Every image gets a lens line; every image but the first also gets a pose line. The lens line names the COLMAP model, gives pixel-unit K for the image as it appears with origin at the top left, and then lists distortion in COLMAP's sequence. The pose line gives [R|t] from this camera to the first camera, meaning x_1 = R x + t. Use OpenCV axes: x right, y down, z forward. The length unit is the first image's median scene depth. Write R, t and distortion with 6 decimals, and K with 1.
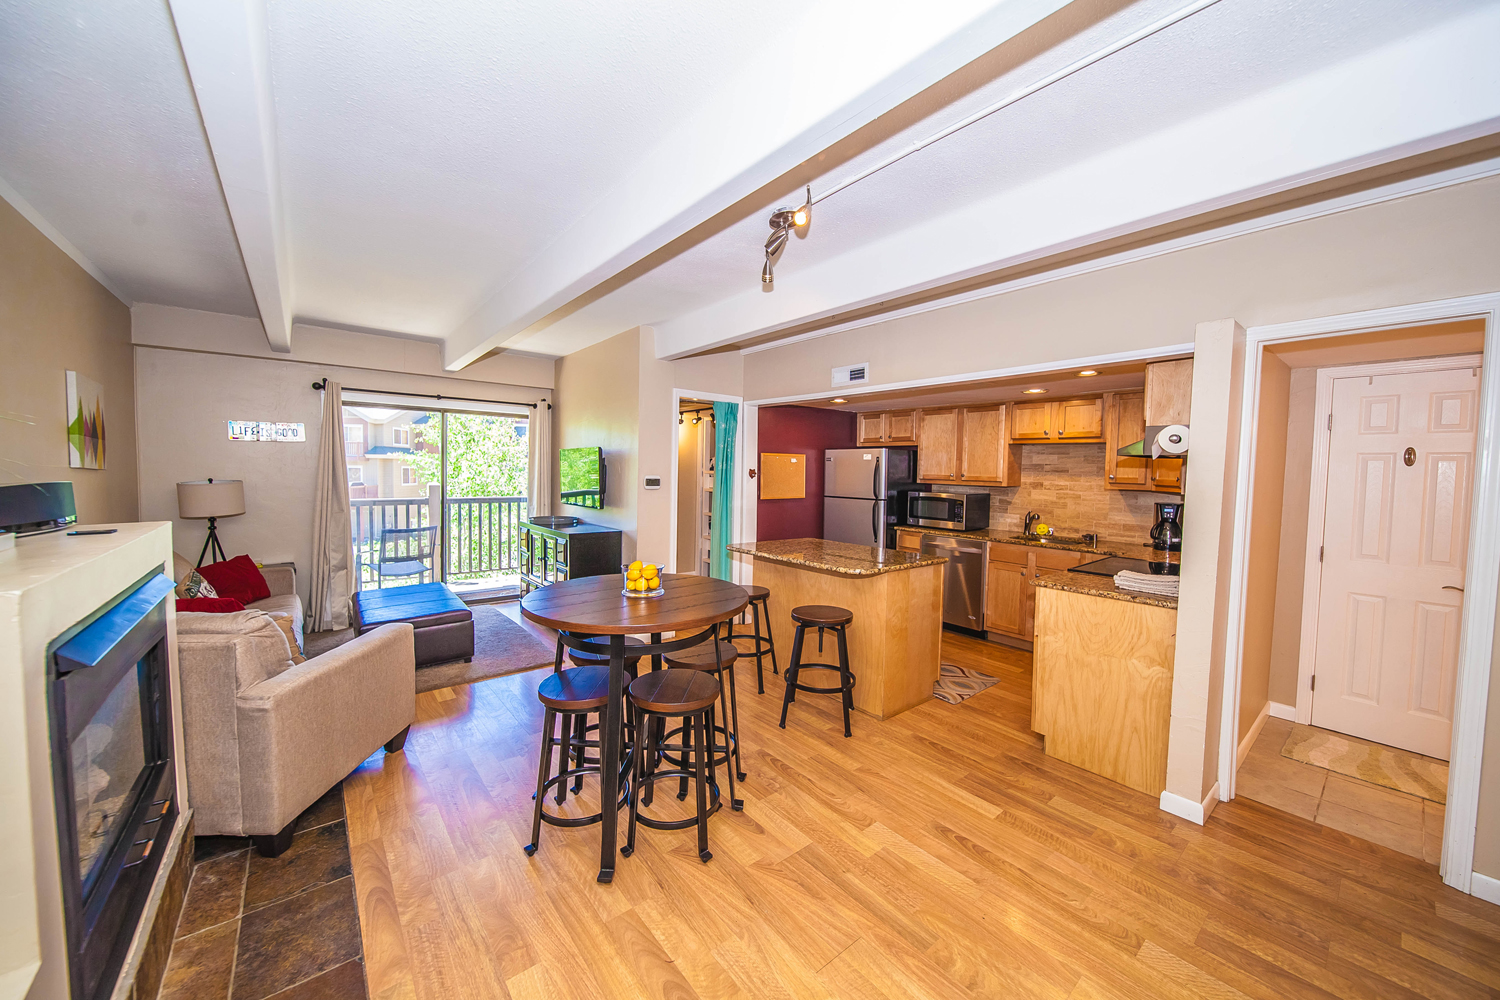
lens RADIAL K [[543.9, 0, 749.5], [0, 543.9, 492.8], [0, 0, 1]] dist [-0.000068, -0.001479]
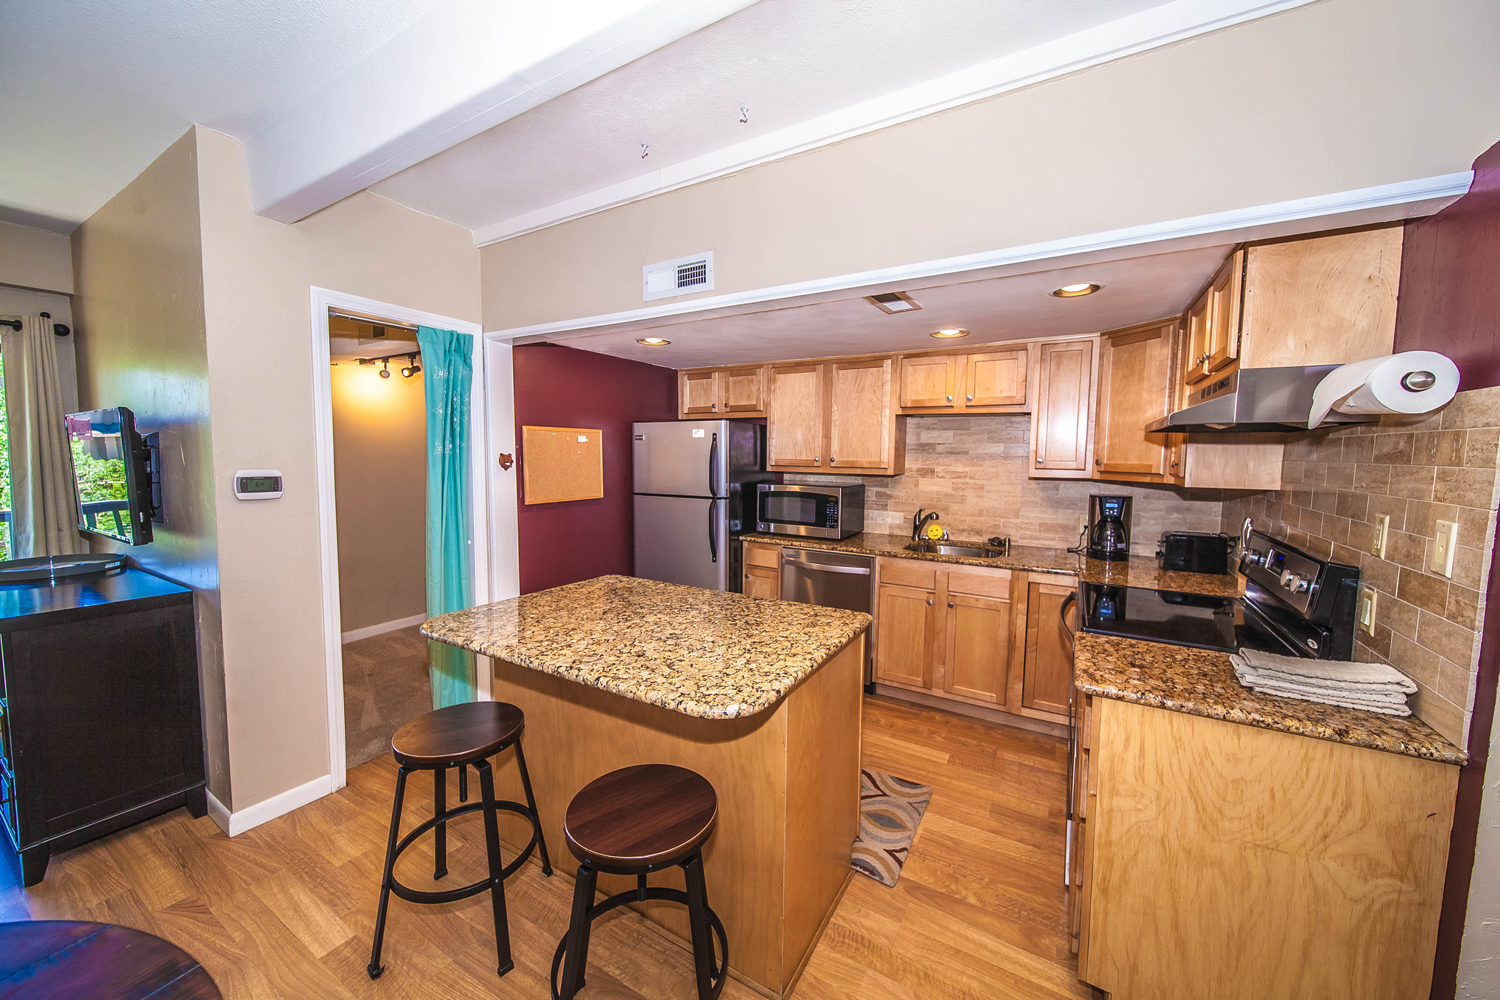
lens RADIAL K [[548.9, 0, 750.4], [0, 548.9, 494.3], [0, 0, 1]] dist [-0.002247, -0.000503]
pose [[0.938486, -0.034191, 0.343620, 0.051679], [0.022519, 0.999028, 0.037902, -0.018611], [-0.344582, -0.027833, 0.938344, 0.406581]]
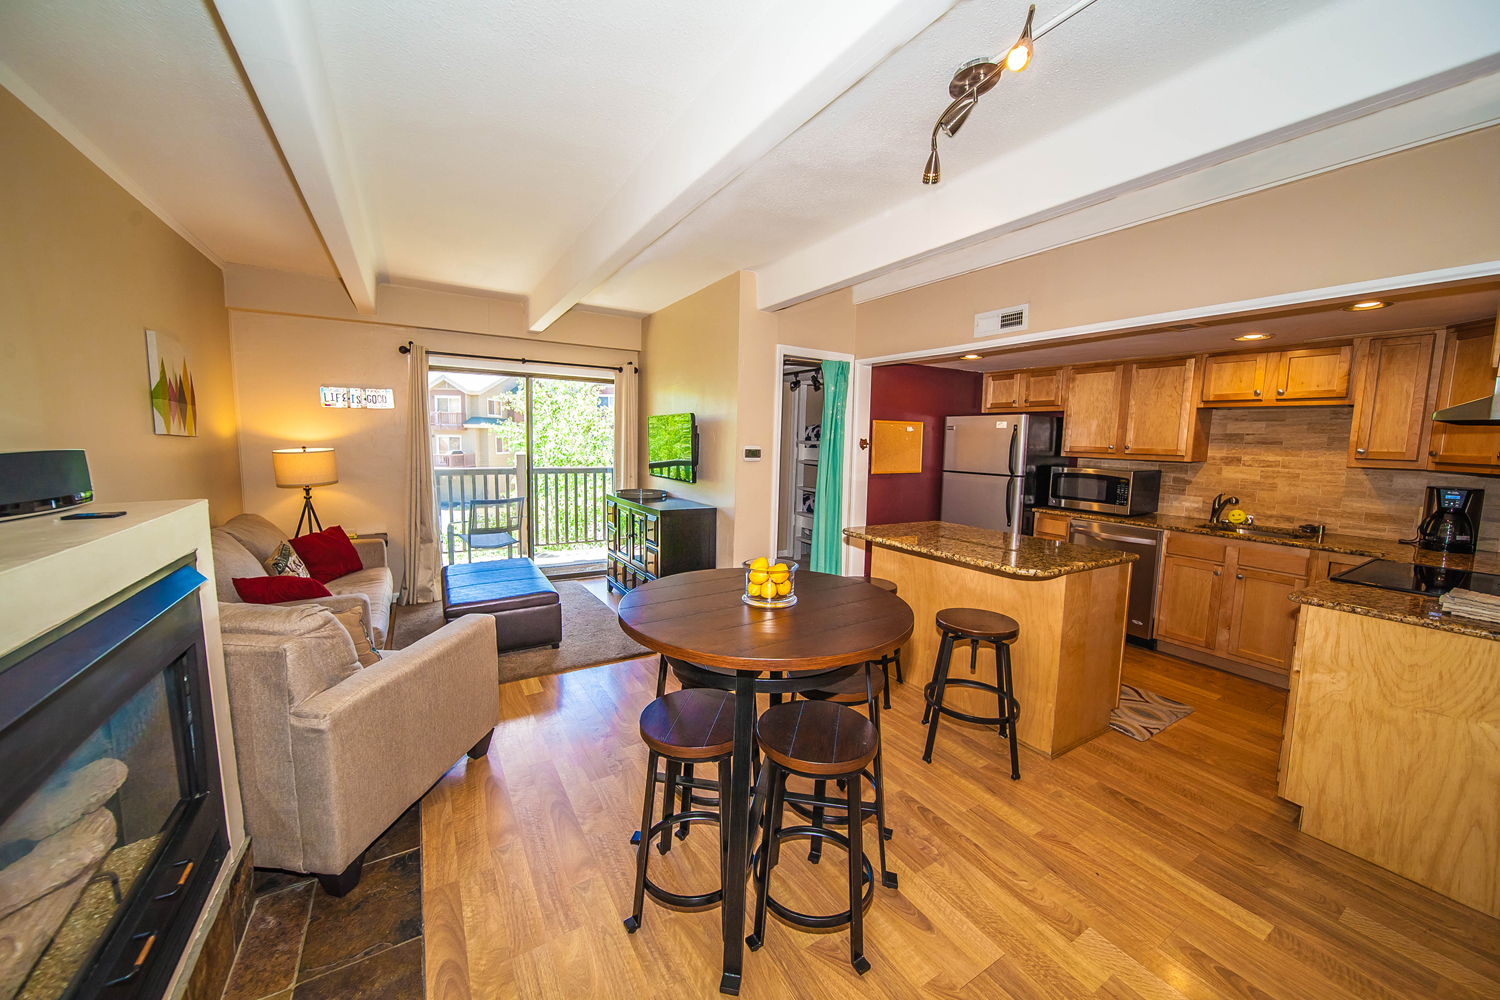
lens RADIAL K [[546.8, 0, 748.6], [0, 546.8, 493.8], [0, 0, 1]] dist [0.000060, -0.001477]
pose [[0.990491, 0.017151, -0.136504, -0.060984], [-0.009569, 0.998384, 0.056010, -0.003865], [0.137244, -0.054171, 0.989055, 0.121798]]
